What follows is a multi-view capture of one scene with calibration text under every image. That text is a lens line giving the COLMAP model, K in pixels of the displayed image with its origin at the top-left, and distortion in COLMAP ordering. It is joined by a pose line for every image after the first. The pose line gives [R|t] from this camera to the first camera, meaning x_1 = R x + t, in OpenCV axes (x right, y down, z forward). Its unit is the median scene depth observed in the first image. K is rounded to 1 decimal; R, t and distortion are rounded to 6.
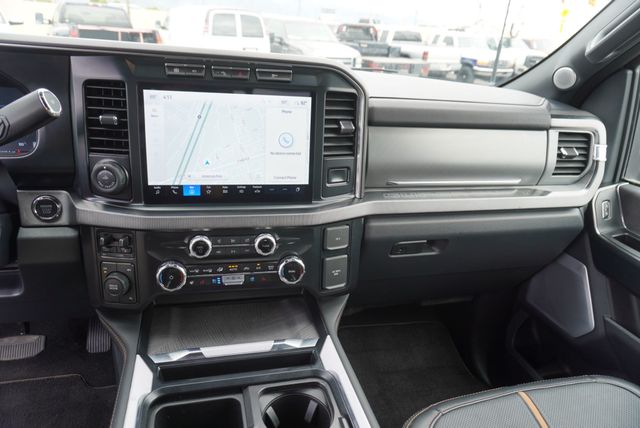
lens RADIAL K [[451.2, 0, 320.3], [0, 451.2, 218.0], [0, 0, 1]] dist [-0.004055, 0.002745]
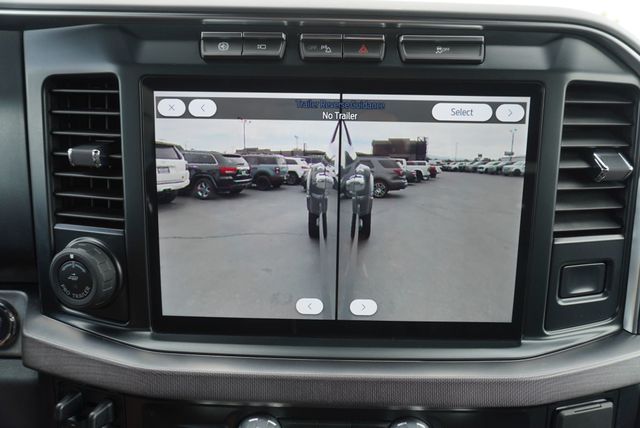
lens RADIAL K [[439.6, 0, 320.0], [0, 439.6, 214.0], [0, 0, 1]] dist [-0.004021, 0.001076]
pose [[0.964020, 0.012954, -0.265512, -0.100025], [-0.043018, 0.993249, -0.107731, -0.110216], [0.262324, 0.115277, 0.958070, 0.584379]]
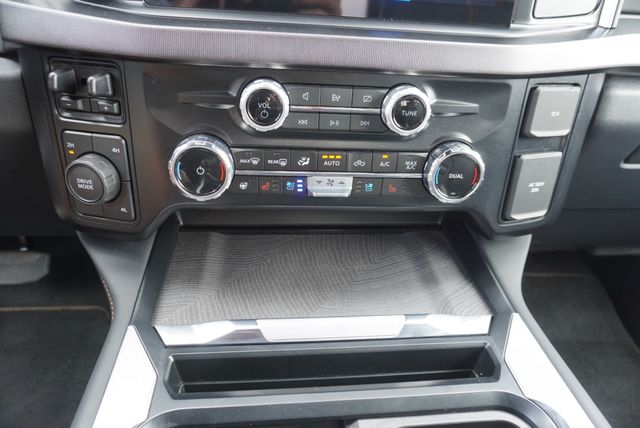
lens RADIAL K [[451.2, 0, 320.3], [0, 451.2, 218.0], [0, 0, 1]] dist [-0.004055, 0.002745]
pose [[0.988809, 0.071501, -0.130937, -0.142960], [-0.049582, 0.985280, 0.163597, 0.096149], [0.140707, -0.155274, 0.977799, 0.548427]]
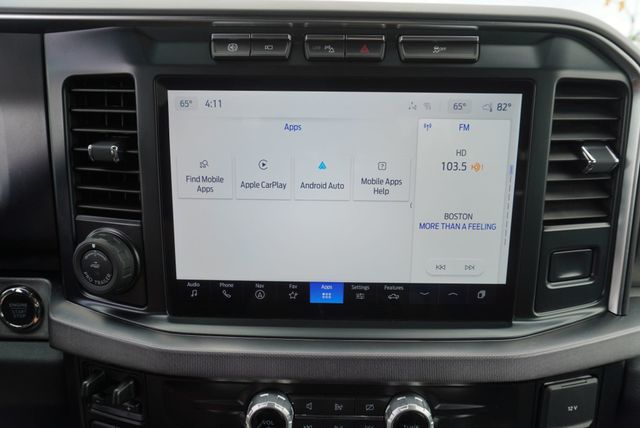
lens RADIAL K [[439.6, 0, 320.0], [0, 439.6, 214.0], [0, 0, 1]] dist [-0.004021, 0.001076]
pose [[0.963304, 0.015841, -0.267945, -0.095499], [-0.037477, 0.996416, -0.075829, -0.112127], [0.265783, 0.083088, 0.960446, 0.554450]]
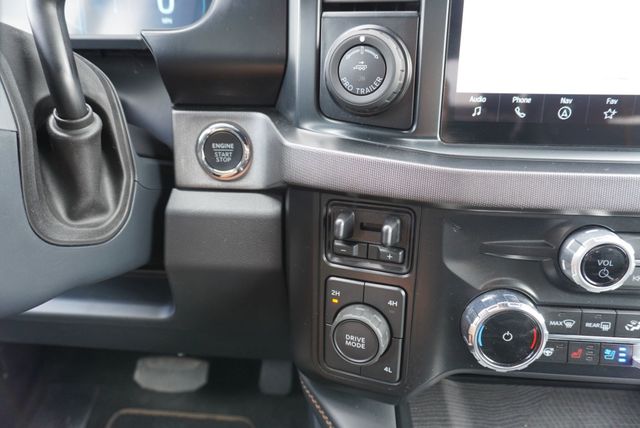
lens RADIAL K [[439.6, 0, 320.0], [0, 439.6, 214.0], [0, 0, 1]] dist [-0.004021, 0.001076]
pose [[0.948943, 0.048918, -0.311632, -0.362844], [-0.055572, 0.998376, -0.012504, 0.043010], [0.310514, 0.029183, 0.950121, 0.593037]]
